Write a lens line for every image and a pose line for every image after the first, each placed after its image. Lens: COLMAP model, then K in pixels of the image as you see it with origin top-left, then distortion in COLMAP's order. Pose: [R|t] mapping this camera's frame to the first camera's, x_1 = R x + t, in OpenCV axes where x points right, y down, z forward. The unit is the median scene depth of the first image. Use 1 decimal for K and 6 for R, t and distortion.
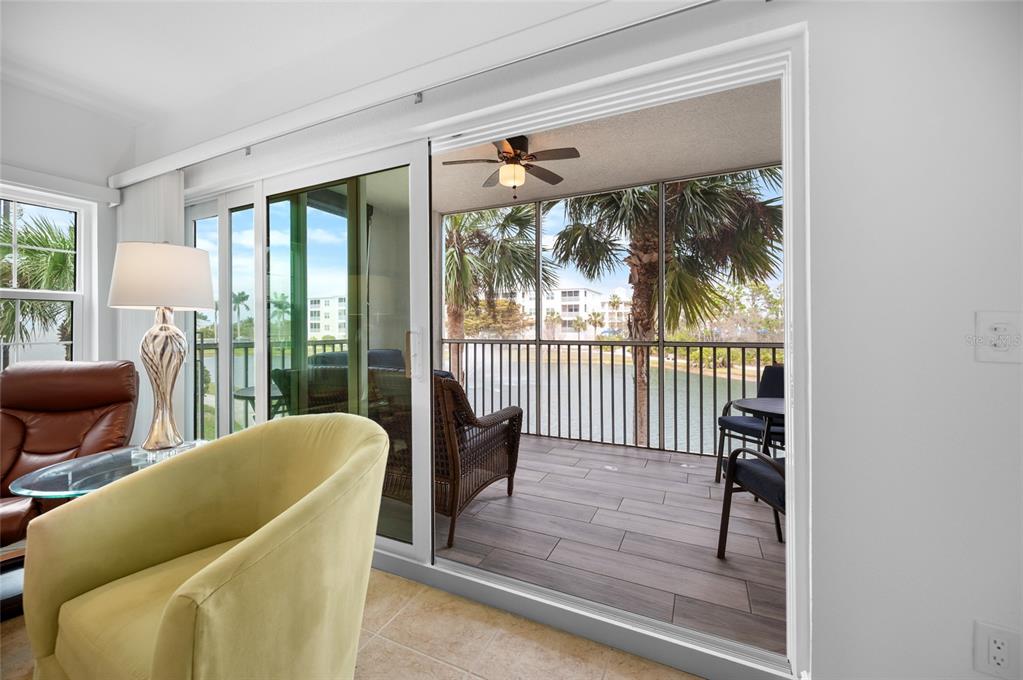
lens RADIAL K [[407.7, 0, 514.6], [0, 407.7, 339.0], [0, 0, 1]] dist [0.000104, 0.000005]
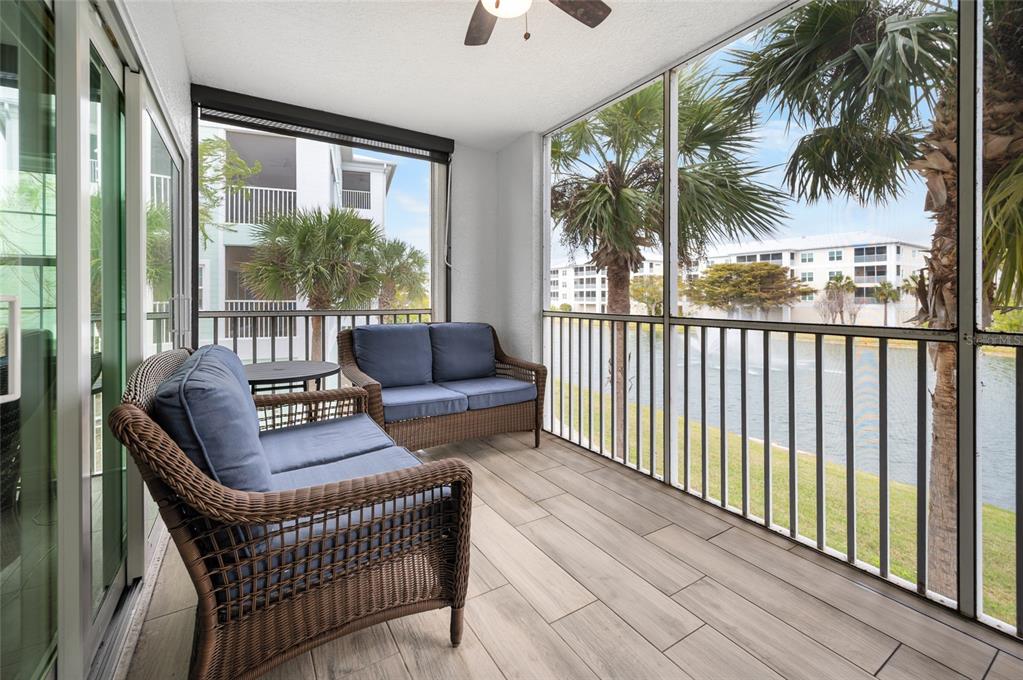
lens RADIAL K [[424.7, 0, 501.0], [0, 424.7, 303.7], [0, 0, 1]] dist [-0.001750, -0.000222]
pose [[0.836489, 0.013387, -0.547821, 0.211287], [-0.019325, 0.999800, -0.005075, -0.008726], [0.547643, 0.014832, 0.836580, 0.432002]]
